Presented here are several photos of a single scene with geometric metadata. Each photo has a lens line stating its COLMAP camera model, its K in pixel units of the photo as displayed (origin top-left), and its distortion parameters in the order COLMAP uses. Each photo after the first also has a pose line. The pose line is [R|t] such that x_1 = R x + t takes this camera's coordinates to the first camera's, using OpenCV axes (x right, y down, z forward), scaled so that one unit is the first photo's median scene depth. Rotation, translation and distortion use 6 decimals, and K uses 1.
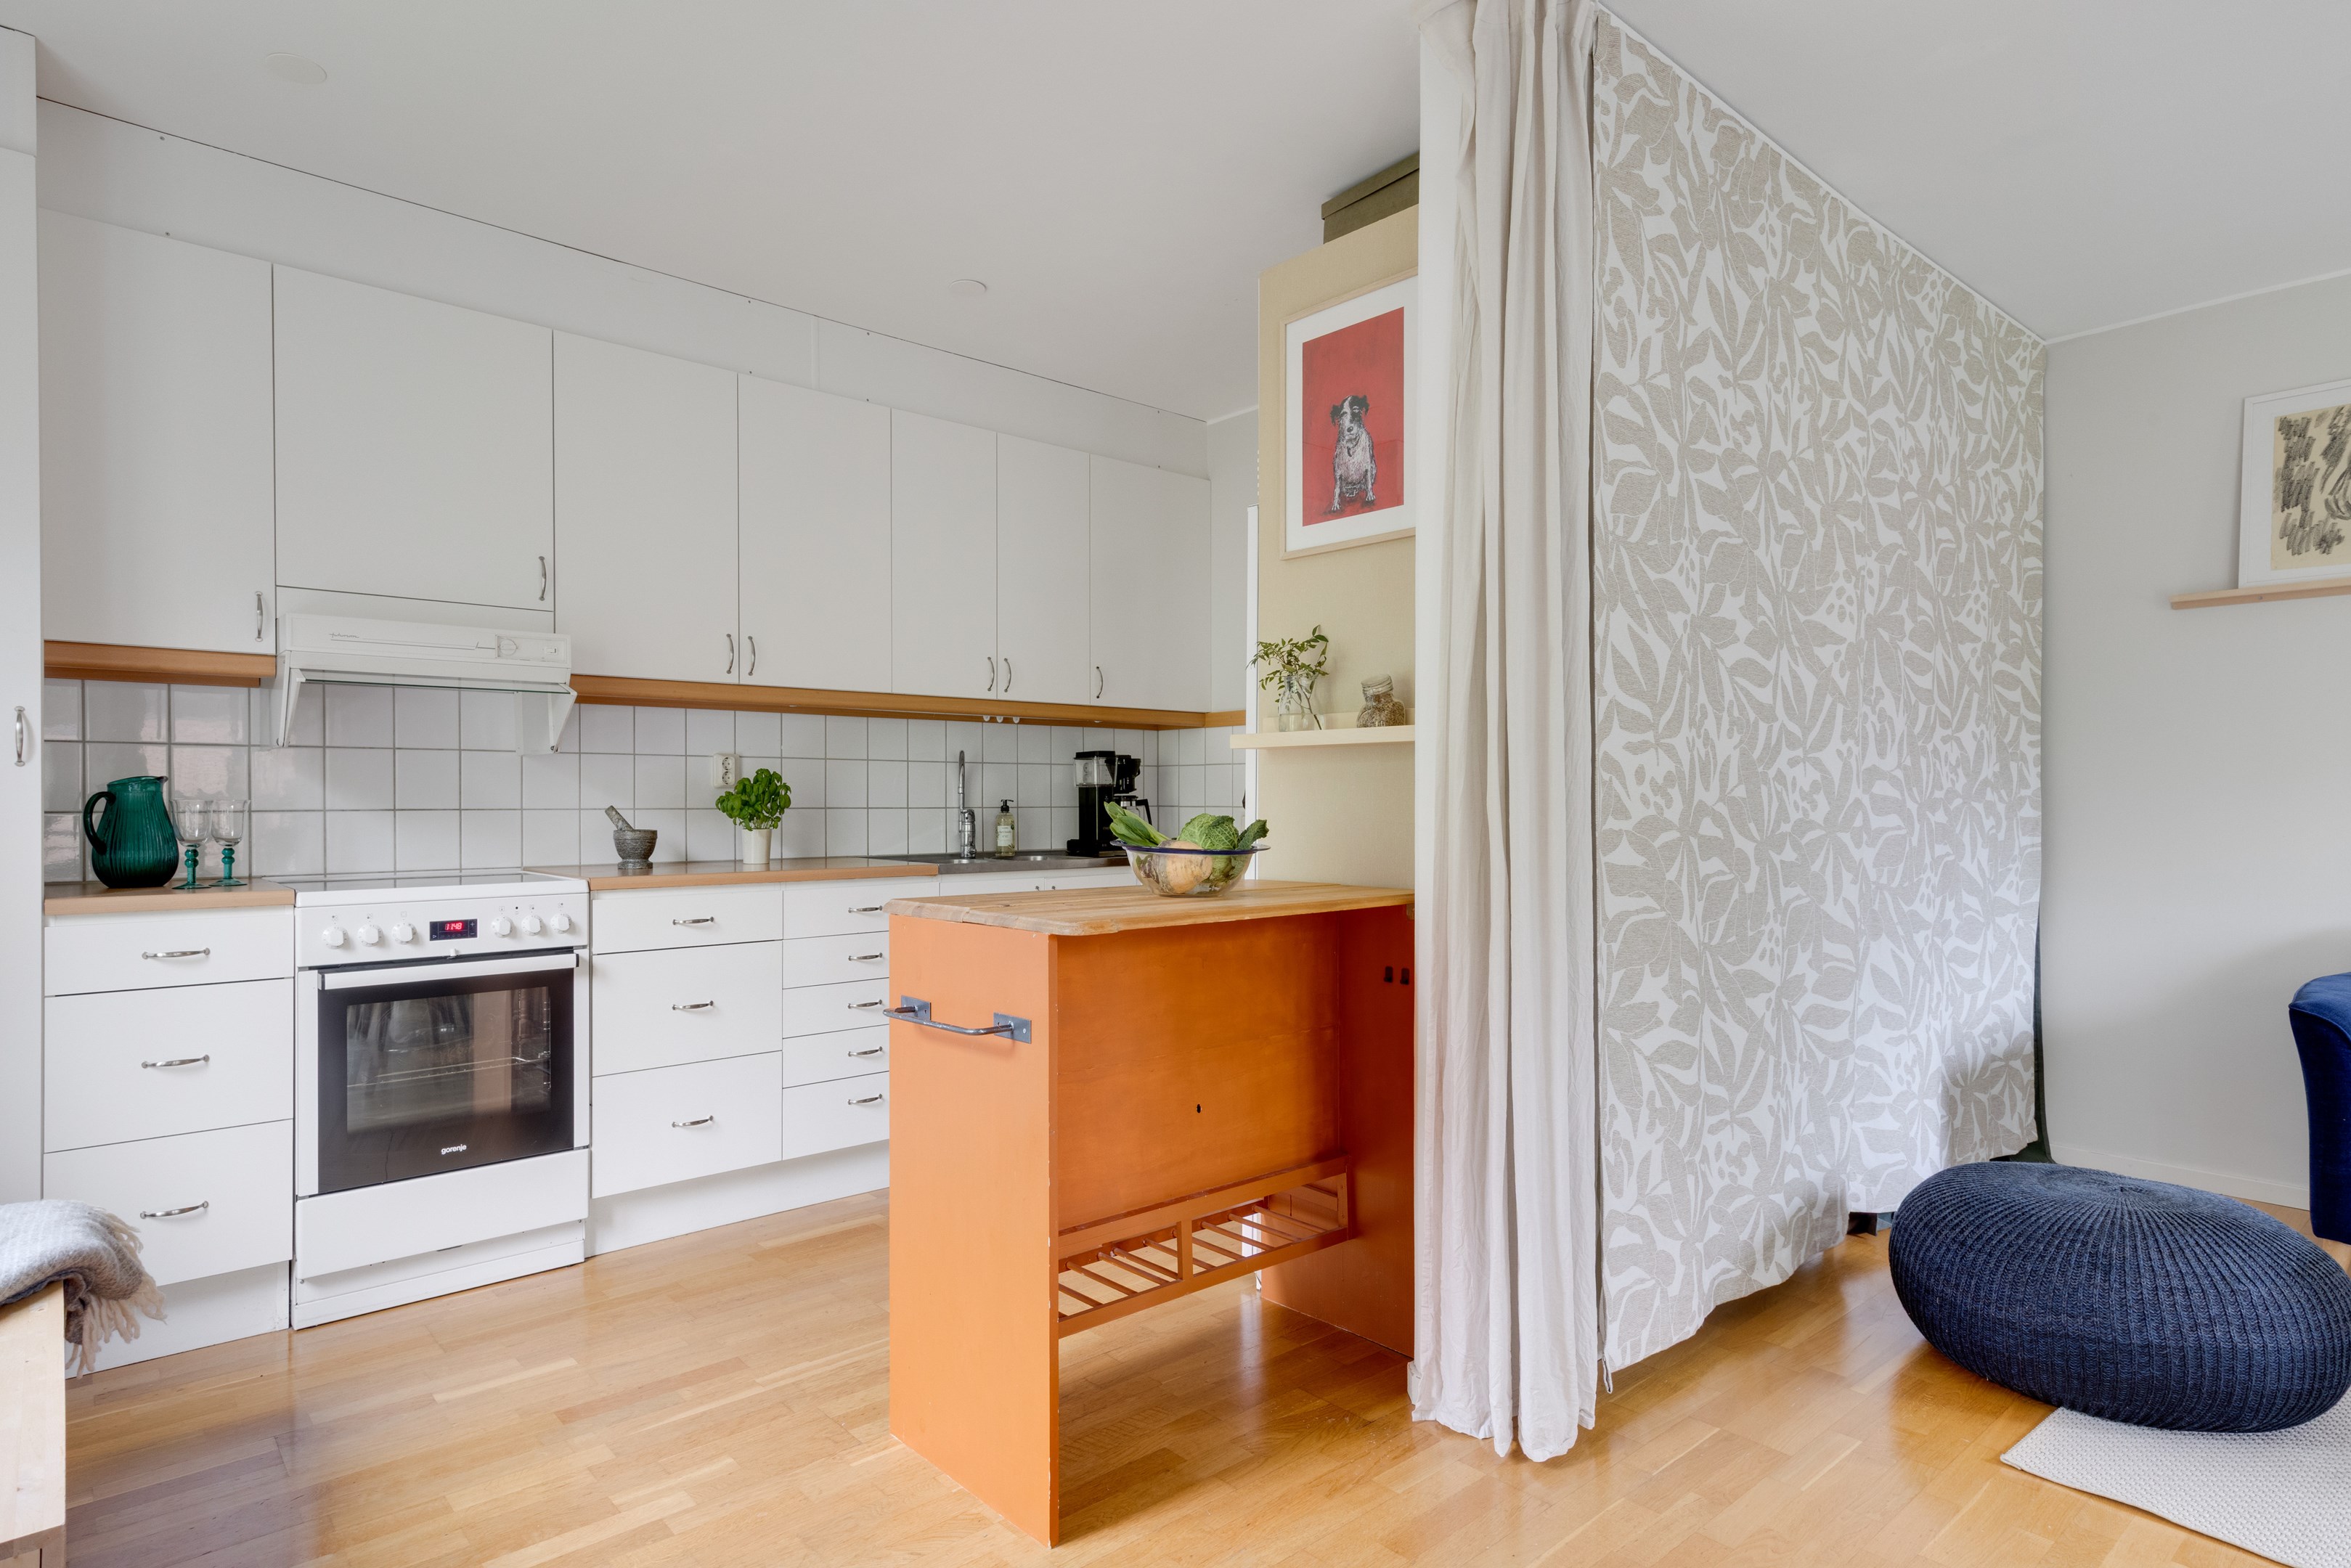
lens RADIAL K [[1358.4, 0, 1145.0], [0, 1358.4, 800.2], [0, 0, 1]] dist [0.019764, 0.001868]
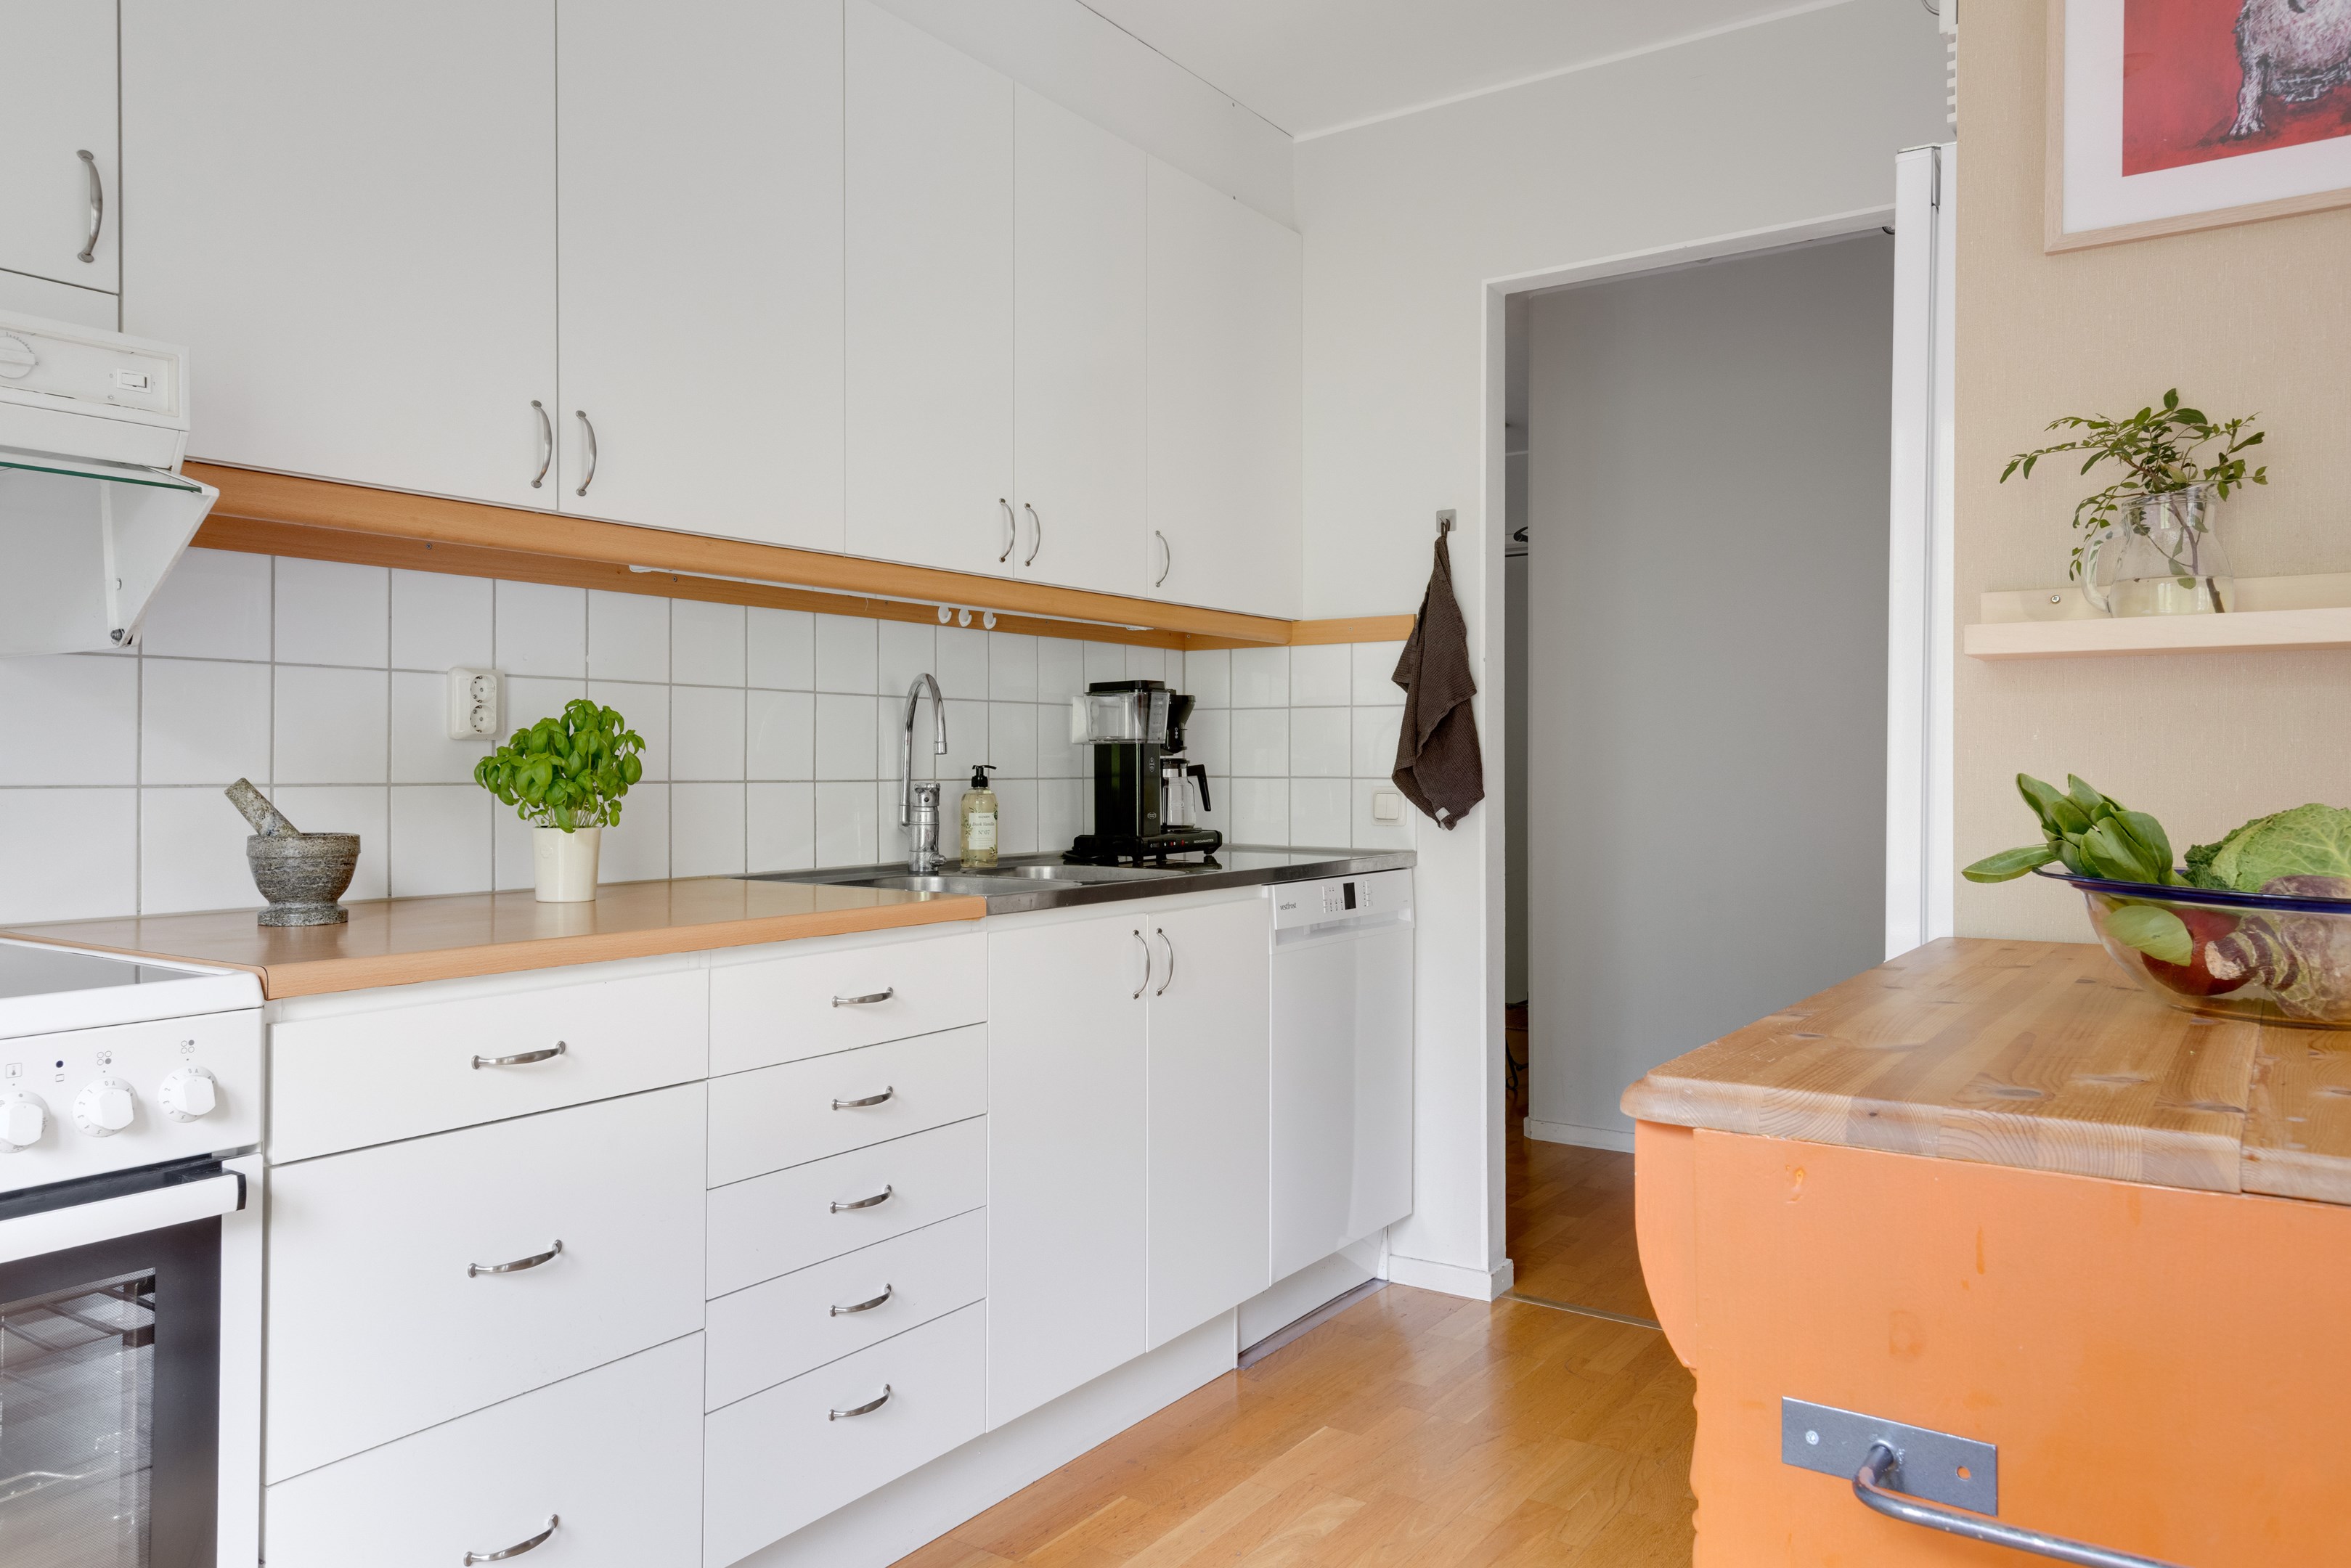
lens RADIAL K [[1745.9, 0, 1365.4], [0, 1745.9, 750.1], [0, 0, 1]] dist [0.029398, -0.000457]
pose [[0.954338, 0.003758, 0.298706, -0.176873], [-0.001097, 0.999958, -0.009075, -0.000350], [-0.298728, 0.008333, 0.954302, 0.291848]]
